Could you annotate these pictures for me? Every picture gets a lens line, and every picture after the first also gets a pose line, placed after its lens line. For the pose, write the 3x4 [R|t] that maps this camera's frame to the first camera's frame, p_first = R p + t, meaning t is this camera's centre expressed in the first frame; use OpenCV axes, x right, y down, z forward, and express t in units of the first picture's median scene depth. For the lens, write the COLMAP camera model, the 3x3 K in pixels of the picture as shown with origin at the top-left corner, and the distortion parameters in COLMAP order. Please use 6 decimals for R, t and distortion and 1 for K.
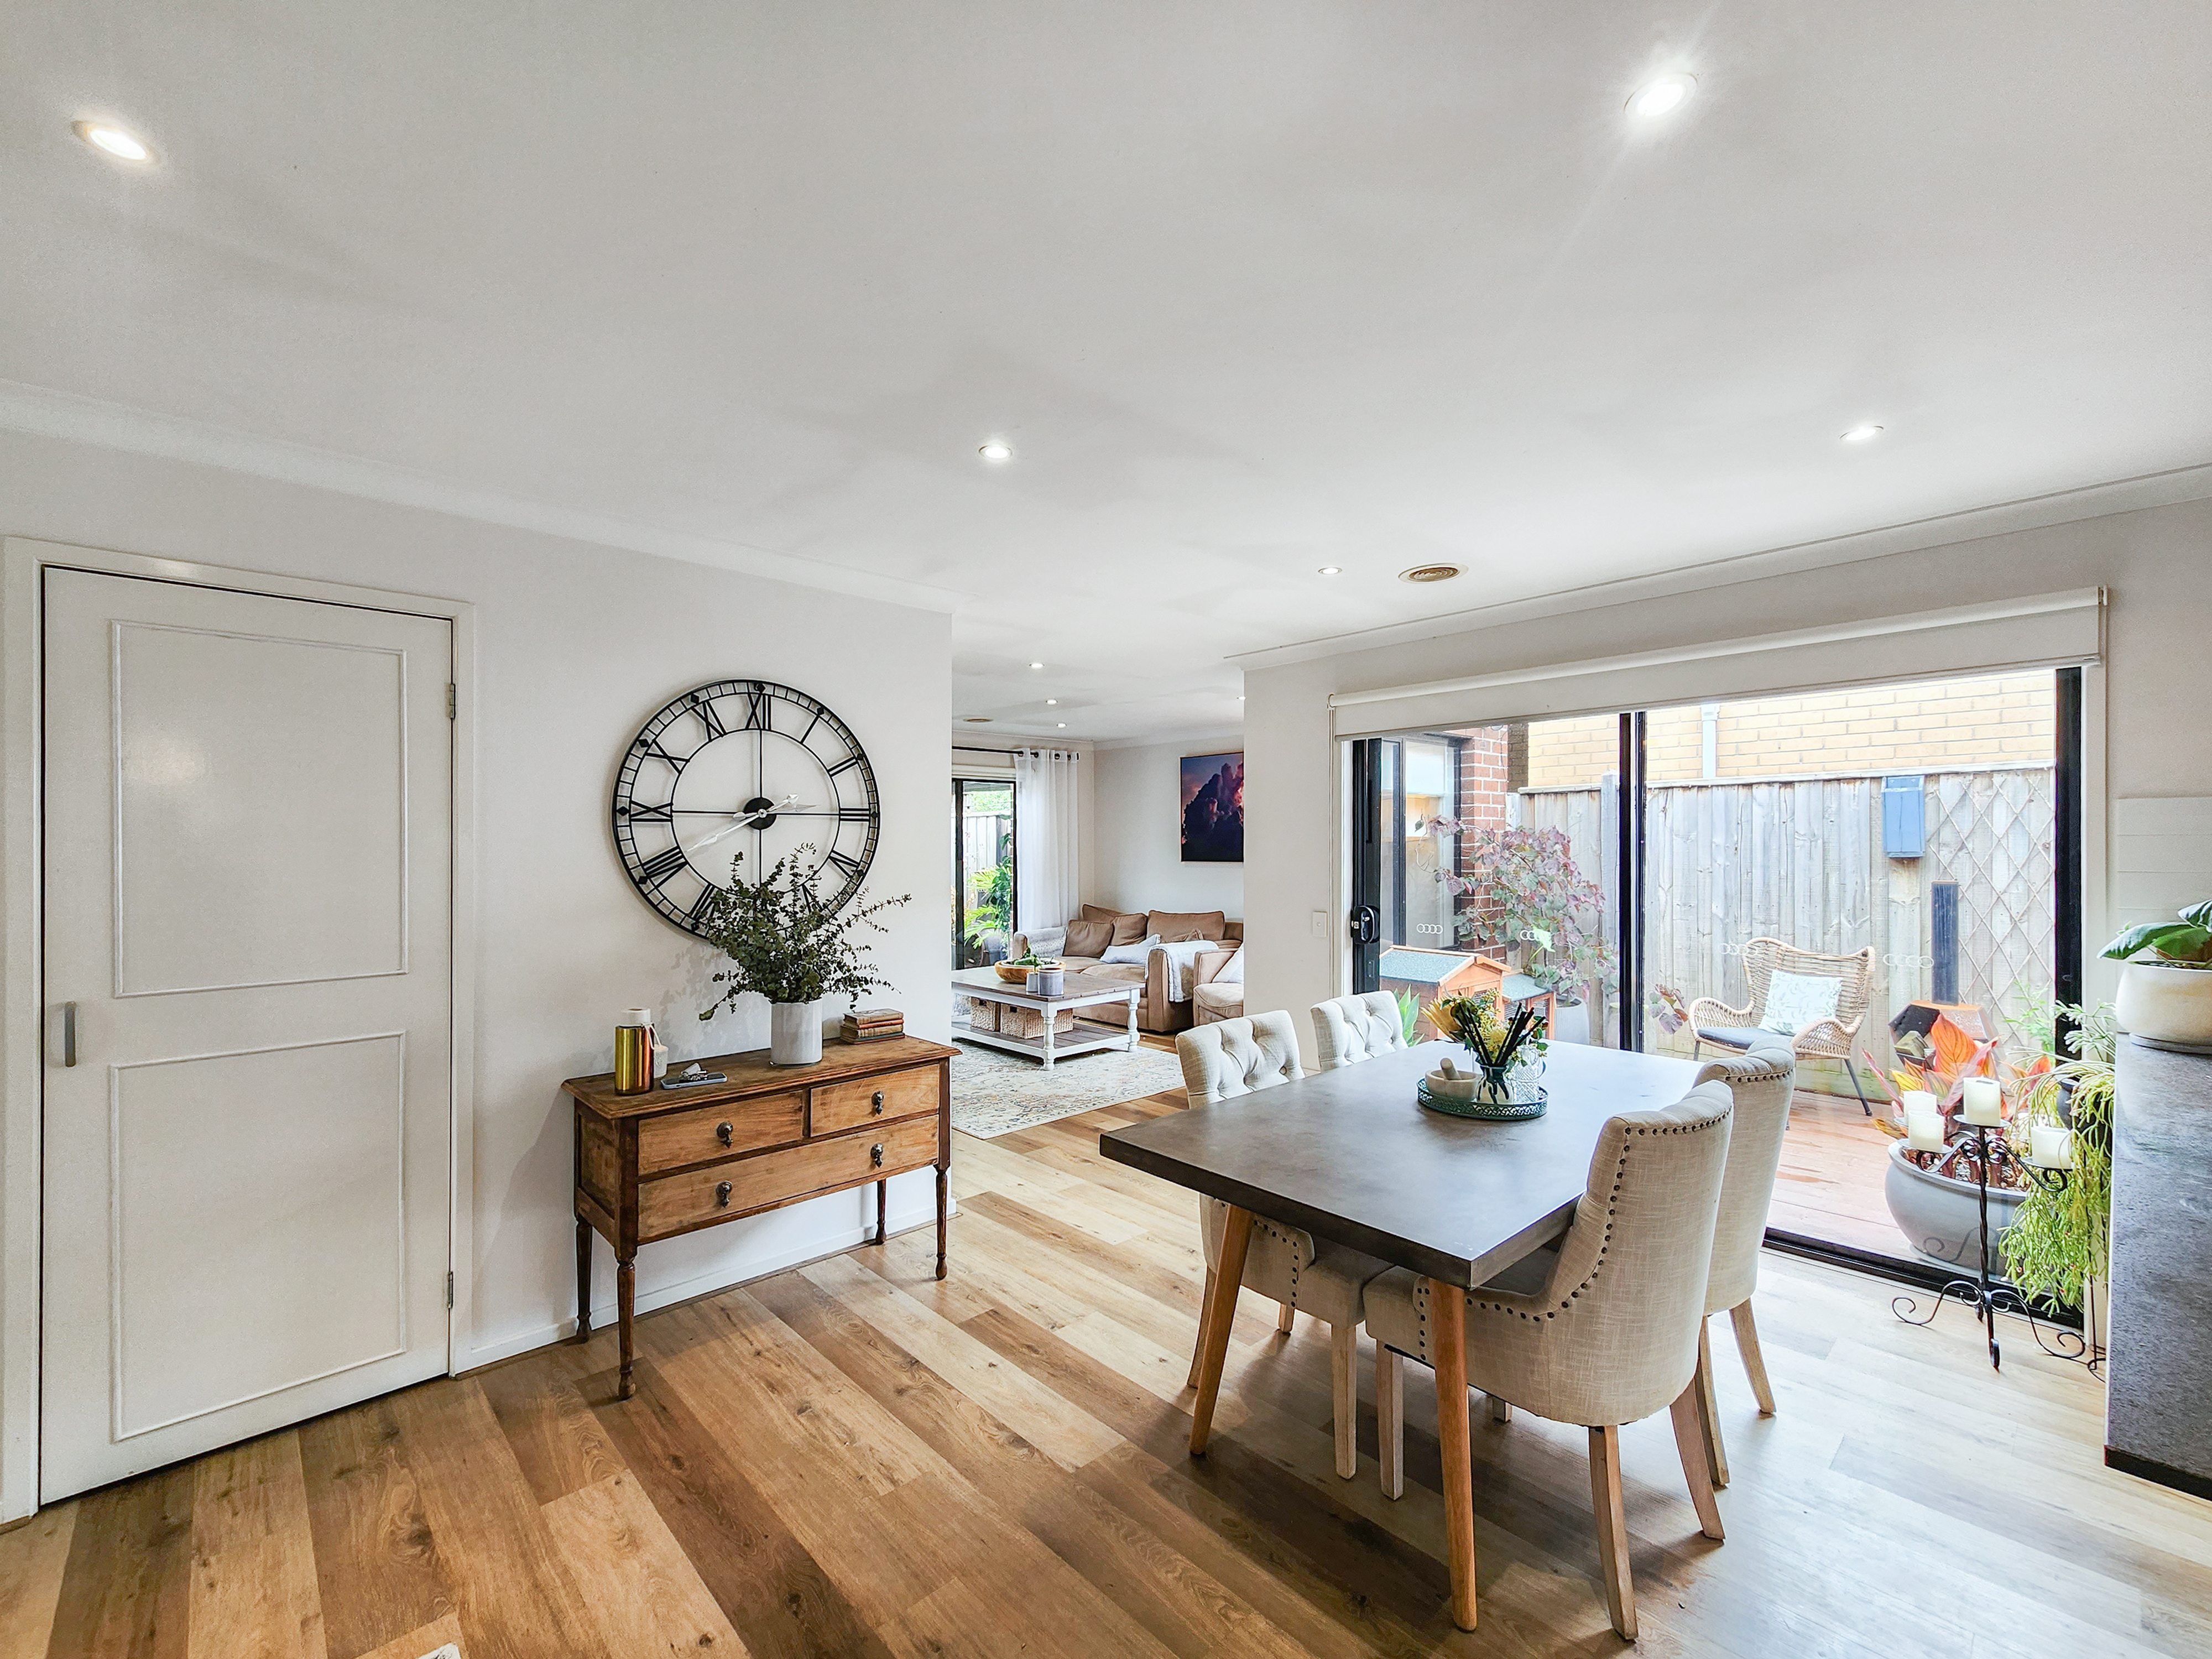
lens RADIAL K [[923.5, 0, 1108.7], [0, 923.5, 834.7], [0, 0, 1]] dist [0.001982, 0.000075]
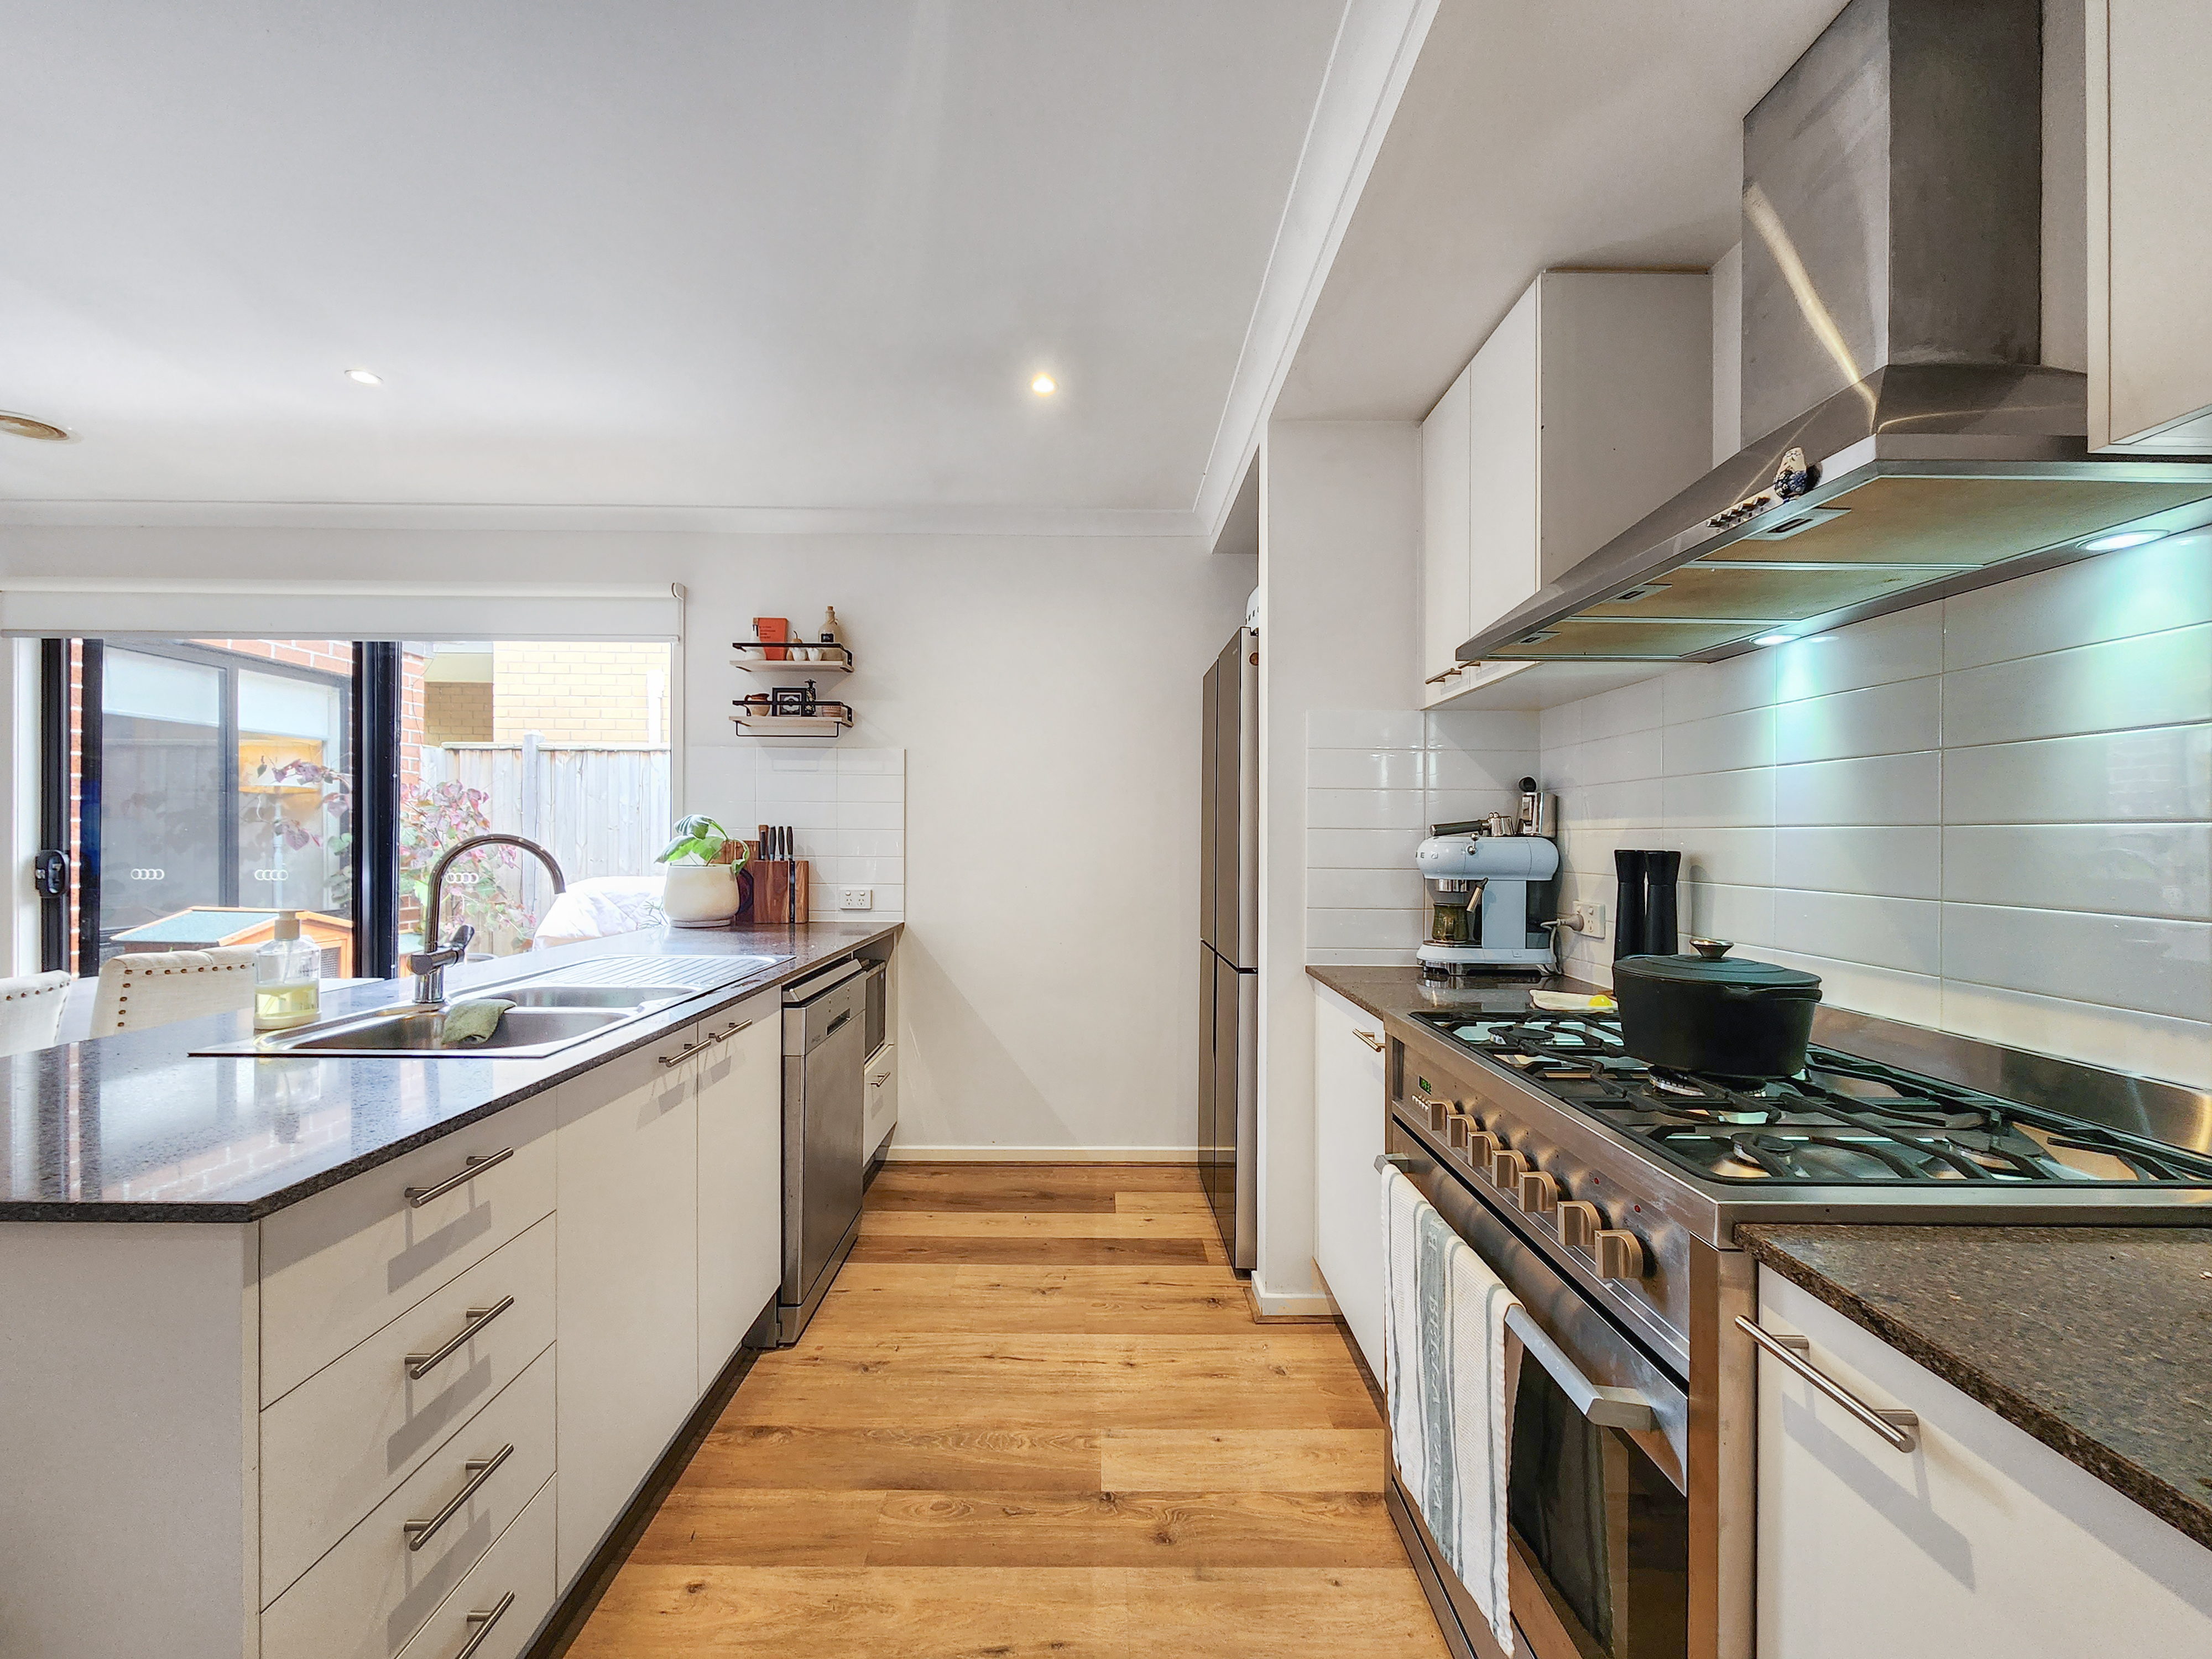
lens RADIAL K [[923.5, 0, 1109.1], [0, 923.5, 841.3], [0, 0, 1]] dist [0.001982, 0.000075]
pose [[0.690244, 0.012184, 0.723474, 0.479737], [-0.017846, 0.999841, 0.000188, 0.078516], [-0.723356, -0.013041, 0.690352, -0.302234]]
